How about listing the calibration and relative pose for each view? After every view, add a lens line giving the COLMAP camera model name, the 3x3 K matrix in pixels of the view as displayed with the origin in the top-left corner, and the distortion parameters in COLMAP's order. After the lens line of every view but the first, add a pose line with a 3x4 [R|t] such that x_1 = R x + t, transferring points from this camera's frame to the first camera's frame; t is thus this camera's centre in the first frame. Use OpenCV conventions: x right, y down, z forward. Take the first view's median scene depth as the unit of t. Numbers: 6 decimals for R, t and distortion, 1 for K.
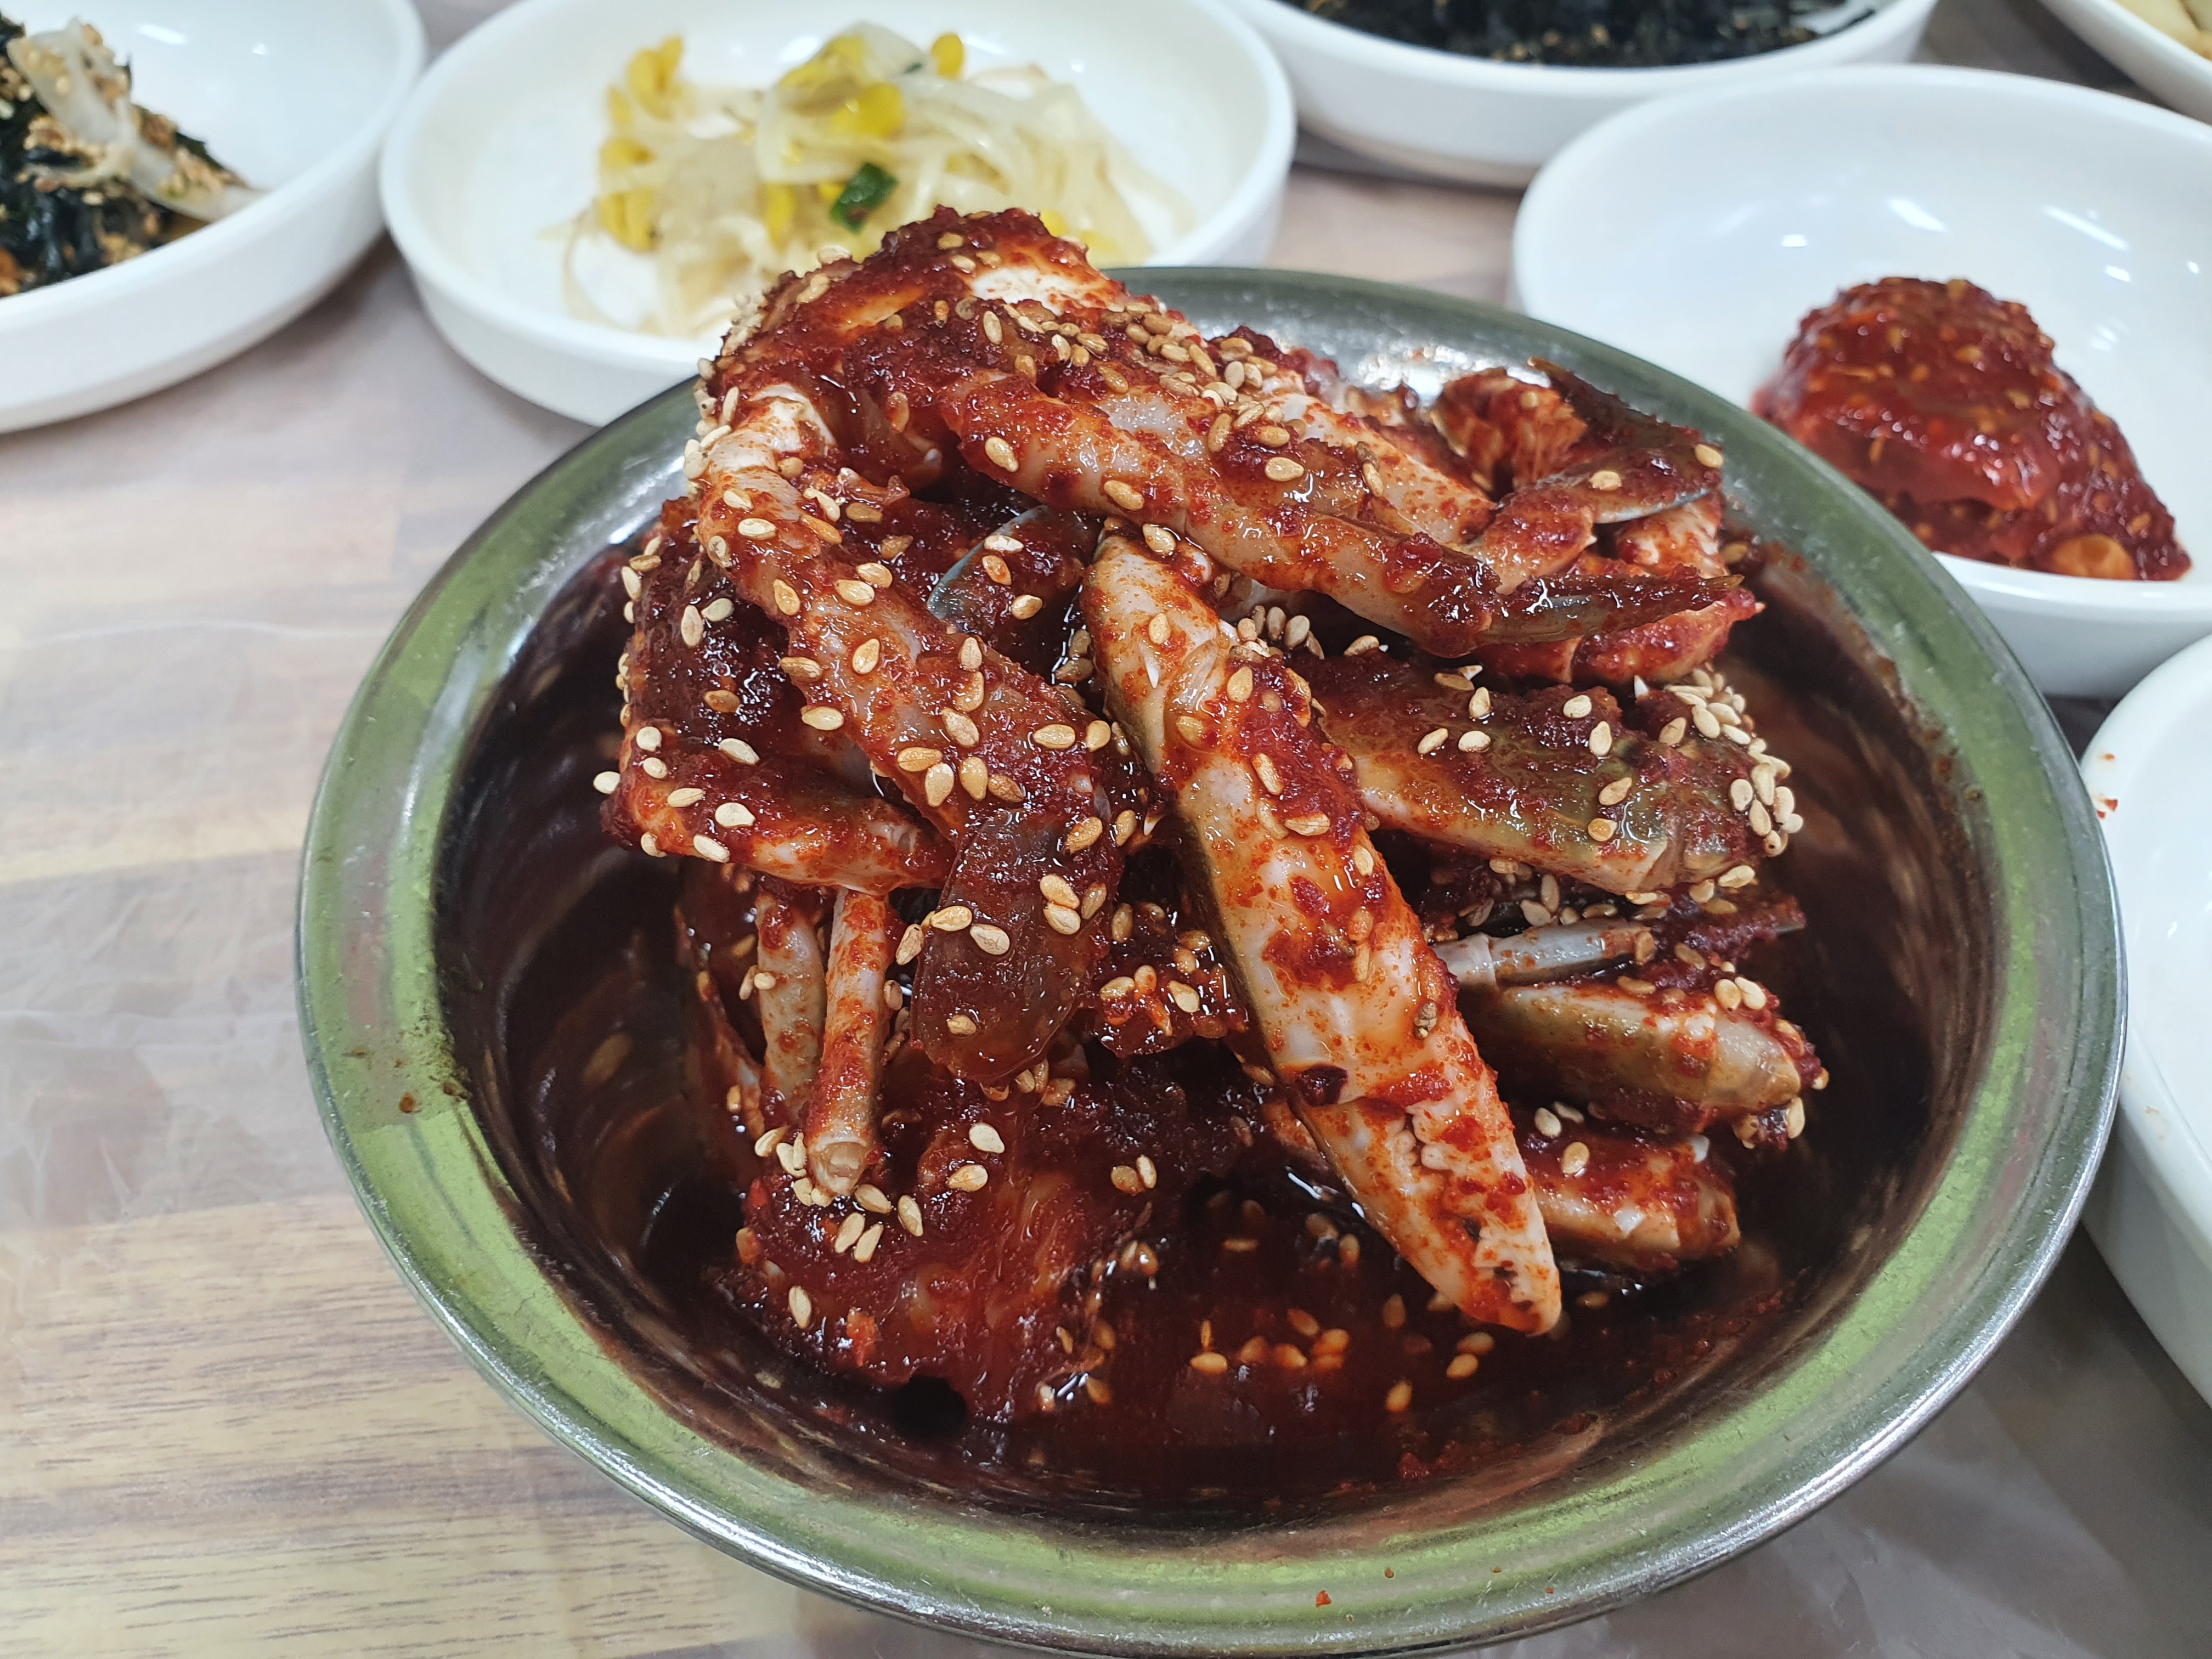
lens RADIAL K [[1658.6, 0, 1070.7], [0, 1658.6, 823.4], [0, 0, 1]] dist [0.070753, 0.000586]
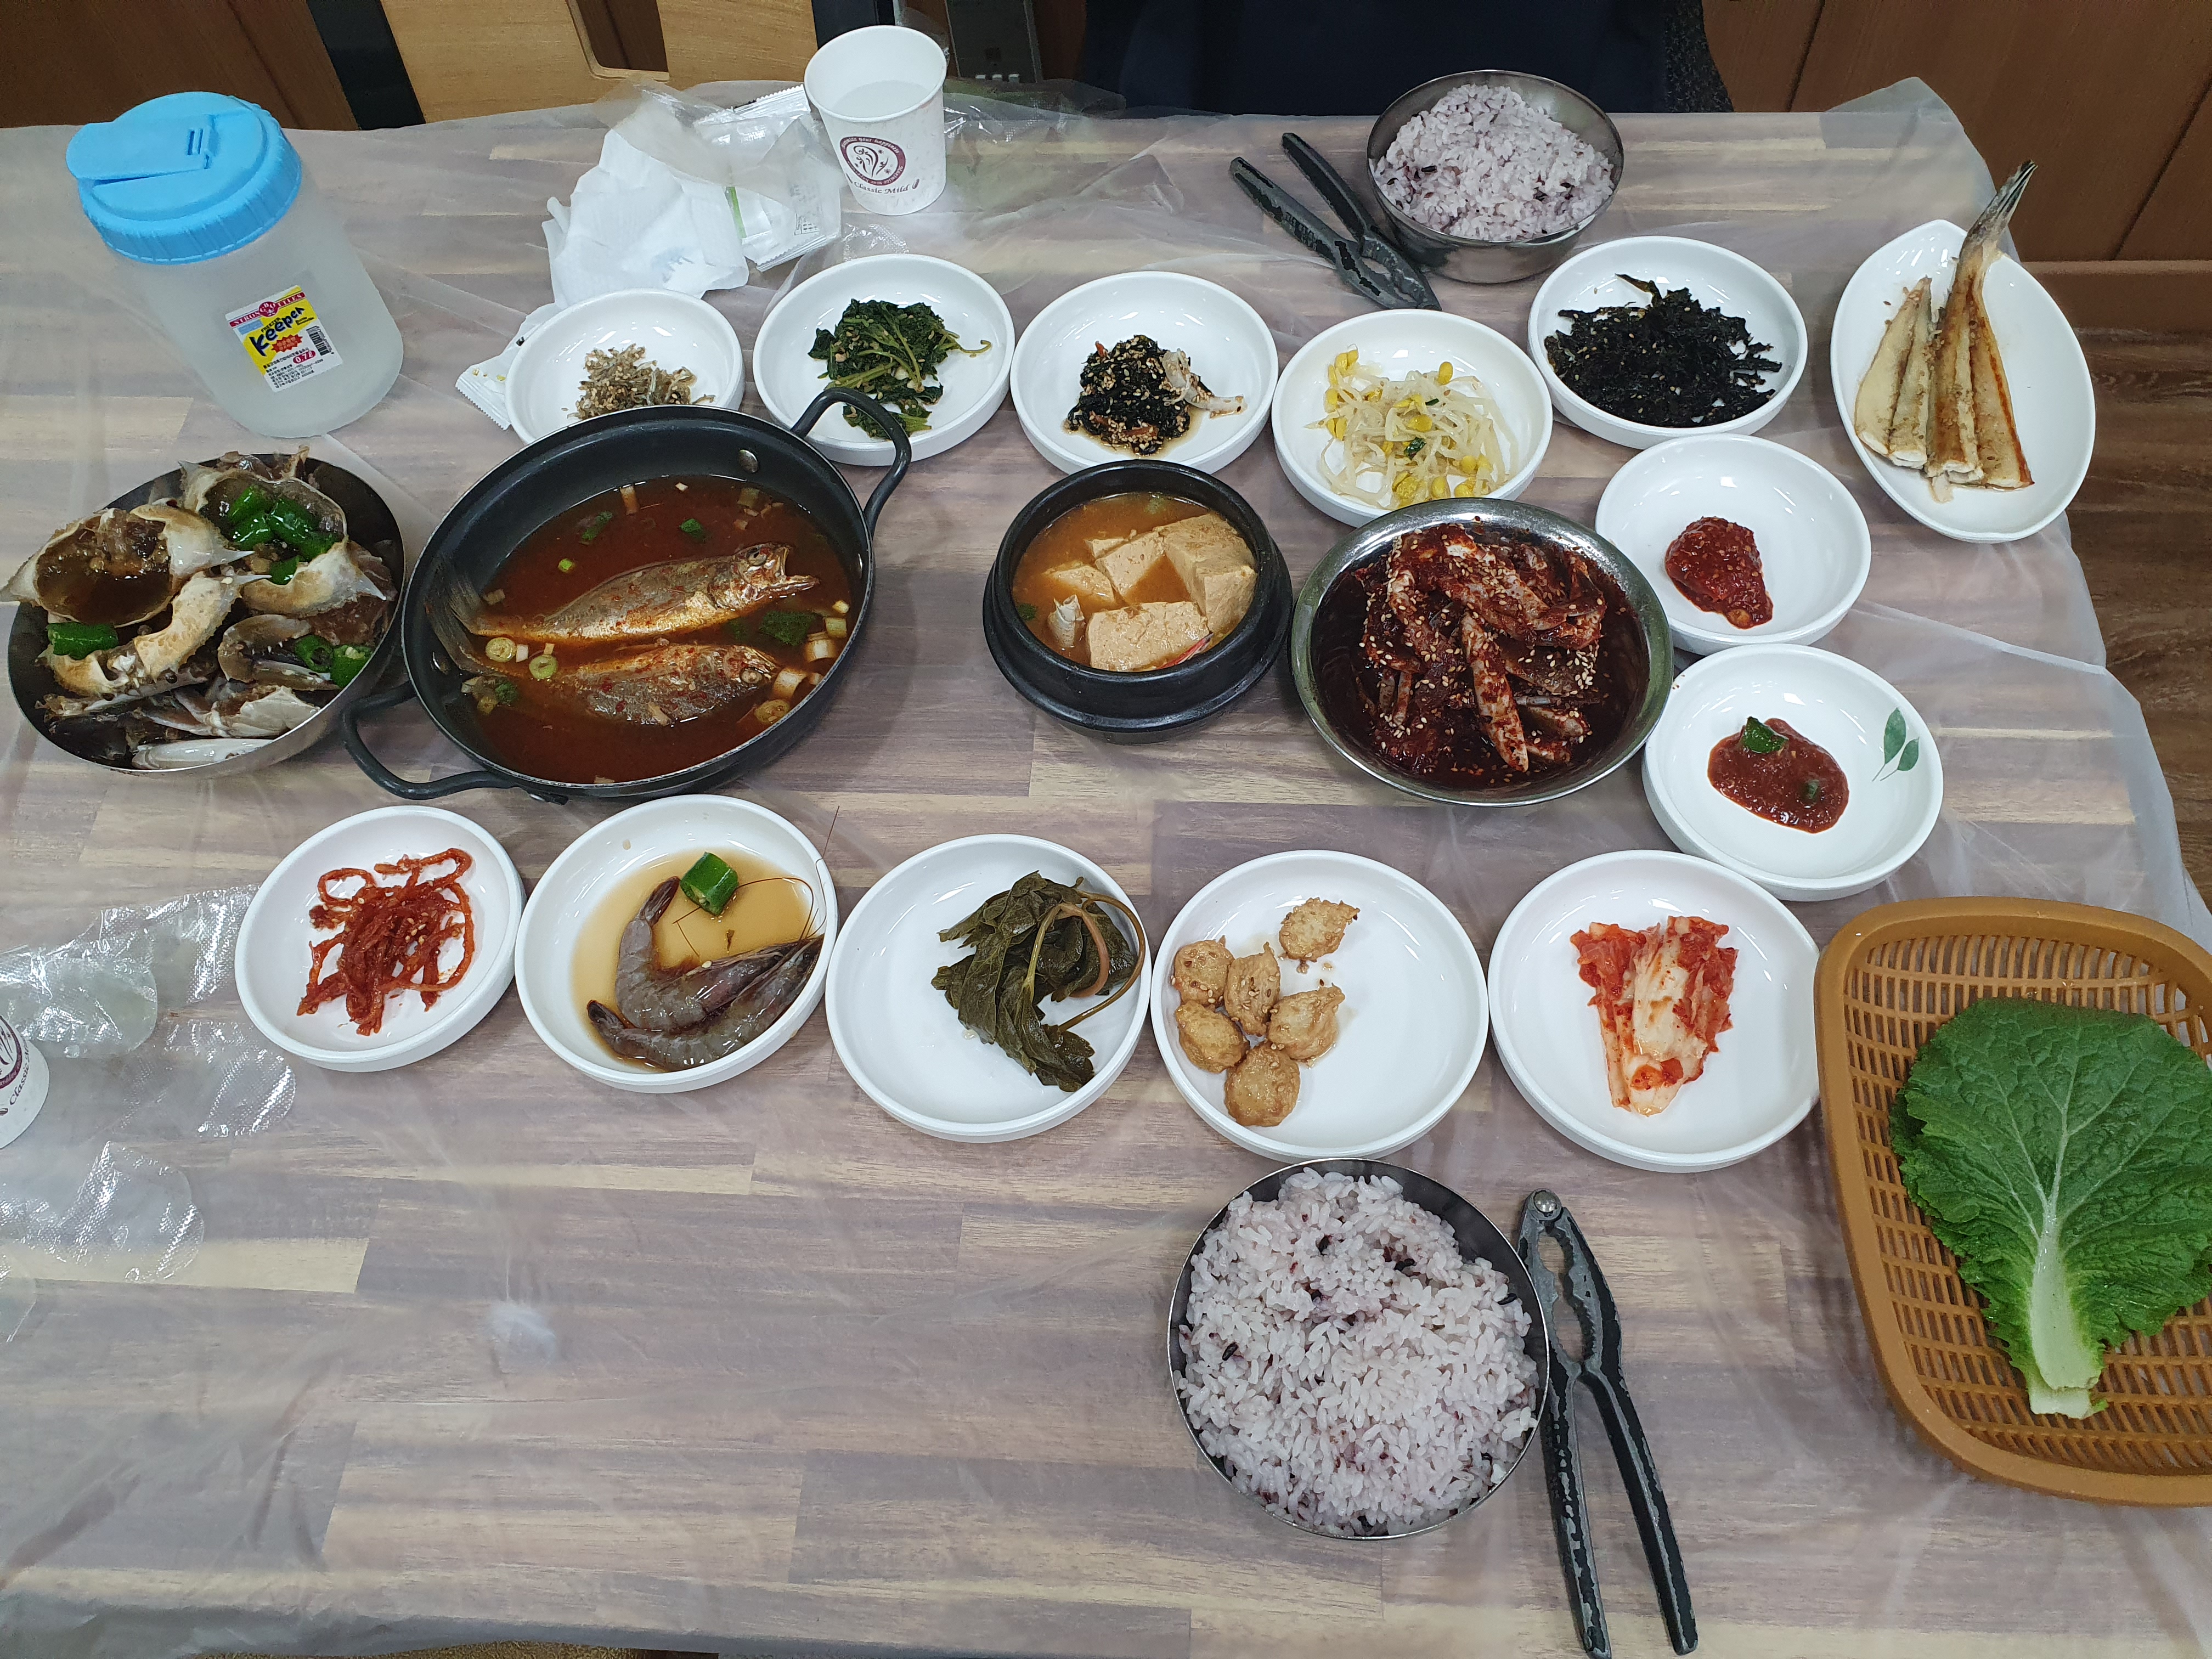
lens RADIAL K [[1658.6, 0, 1070.7], [0, 1658.6, 823.4], [0, 0, 1]] dist [0.070753, 0.000586]
pose [[0.975292, 0.156060, -0.156369, -0.271154], [-0.115578, 0.963650, 0.240873, -0.660232], [0.188276, -0.216848, 0.957877, -4.482842]]
